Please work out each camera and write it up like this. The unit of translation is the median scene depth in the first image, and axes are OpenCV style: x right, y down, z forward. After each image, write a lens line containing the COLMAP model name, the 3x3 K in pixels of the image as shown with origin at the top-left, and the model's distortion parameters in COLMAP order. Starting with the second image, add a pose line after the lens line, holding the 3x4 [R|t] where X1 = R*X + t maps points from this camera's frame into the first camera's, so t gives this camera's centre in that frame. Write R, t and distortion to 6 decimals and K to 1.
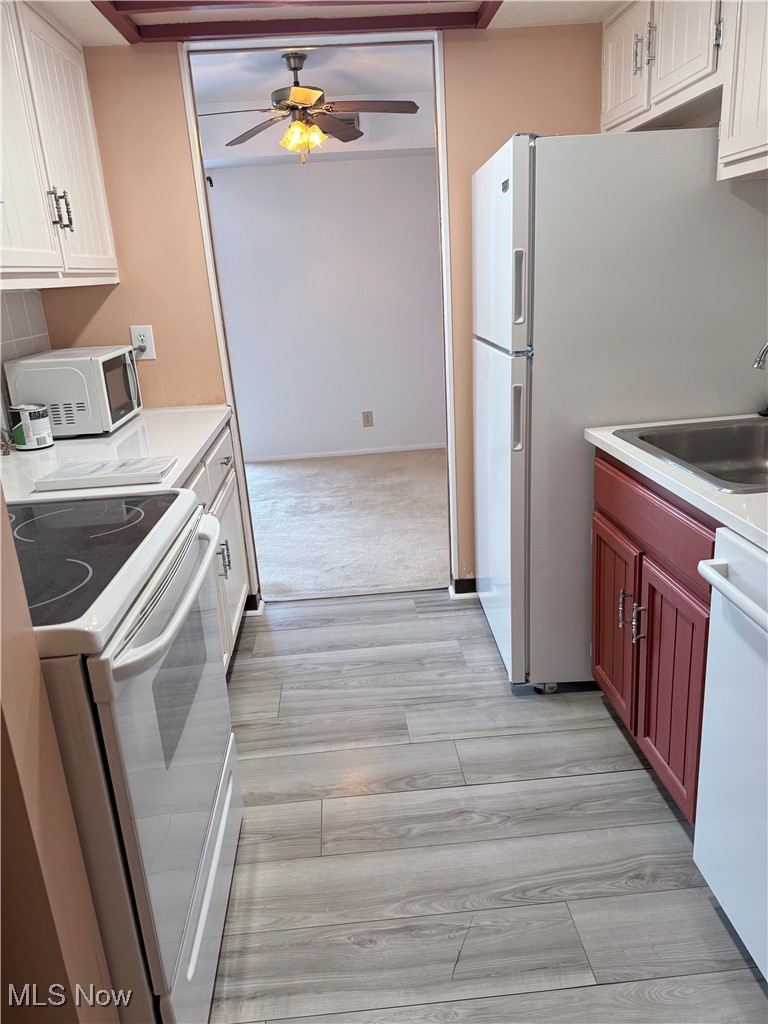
lens RADIAL K [[718.7, 0, 384.0], [0, 718.7, 512.0], [0, 0, 1]] dist [0.159219, -0.269946]
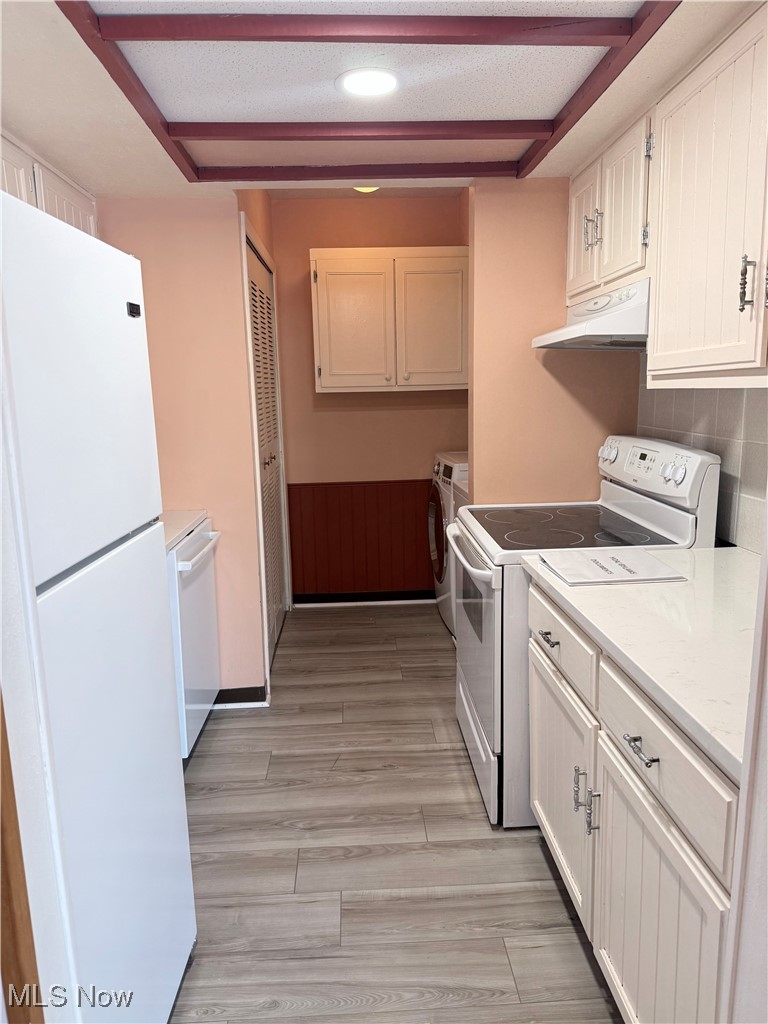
lens RADIAL K [[718.7, 0, 384.0], [0, 718.7, 512.0], [0, 0, 1]] dist [0.159219, -0.269946]
pose [[-0.996143, 0.078789, 0.038614, -0.099844], [0.087717, 0.883673, 0.459812, -0.578926], [0.002106, 0.461426, -0.887176, 1.742004]]
